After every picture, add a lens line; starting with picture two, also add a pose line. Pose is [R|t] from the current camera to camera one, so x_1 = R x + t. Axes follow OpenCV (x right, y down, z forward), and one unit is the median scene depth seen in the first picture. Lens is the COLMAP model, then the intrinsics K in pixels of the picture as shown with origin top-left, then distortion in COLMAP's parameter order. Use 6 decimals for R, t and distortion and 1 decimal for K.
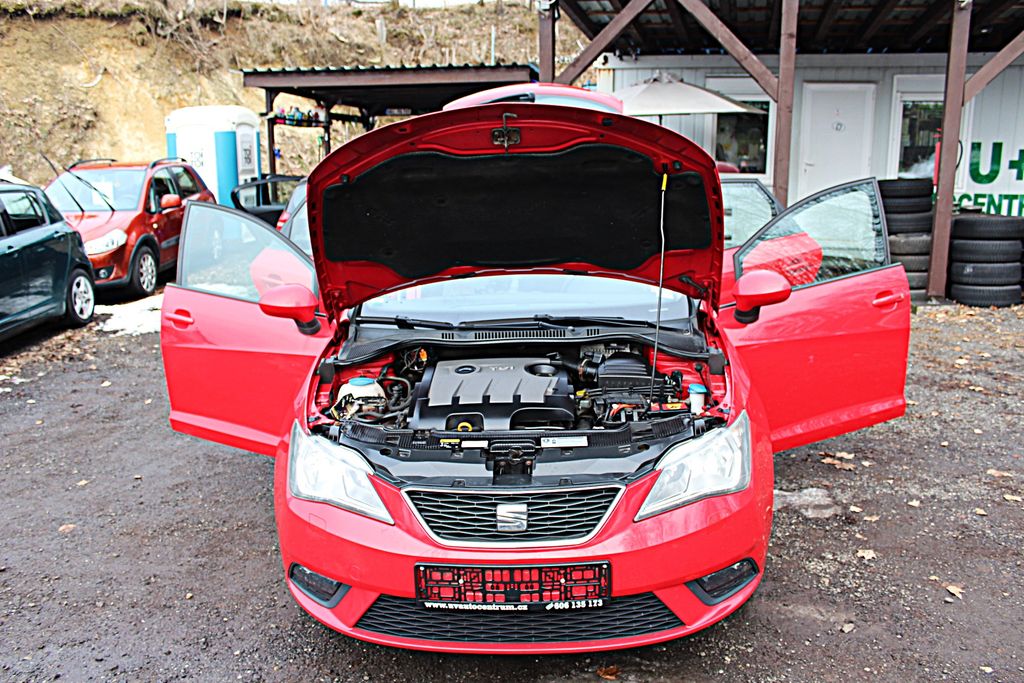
lens RADIAL K [[857.0, 0, 513.9], [0, 857.0, 354.1], [0, 0, 1]] dist [-0.165339, 0.146365]
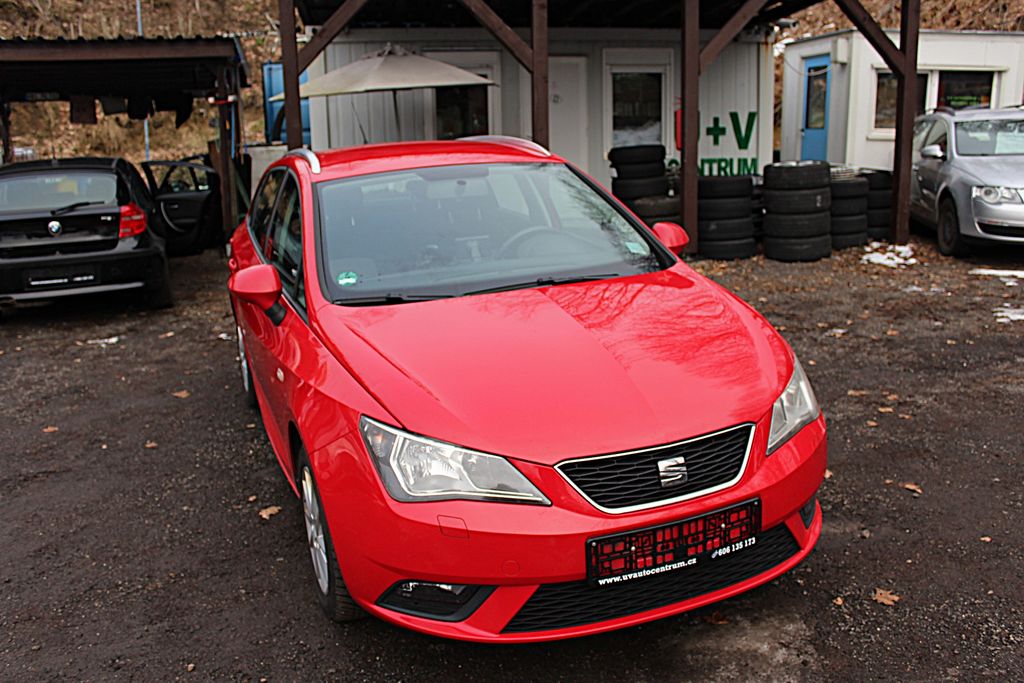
lens RADIAL K [[907.2, 0, 518.9], [0, 907.2, 343.6], [0, 0, 1]] dist [-0.153659, 0.139977]
pose [[0.906322, -0.112001, 0.407476, -0.392626], [0.116839, 0.993065, 0.013083, 0.009362], [-0.406115, 0.035752, 0.913122, 0.090443]]
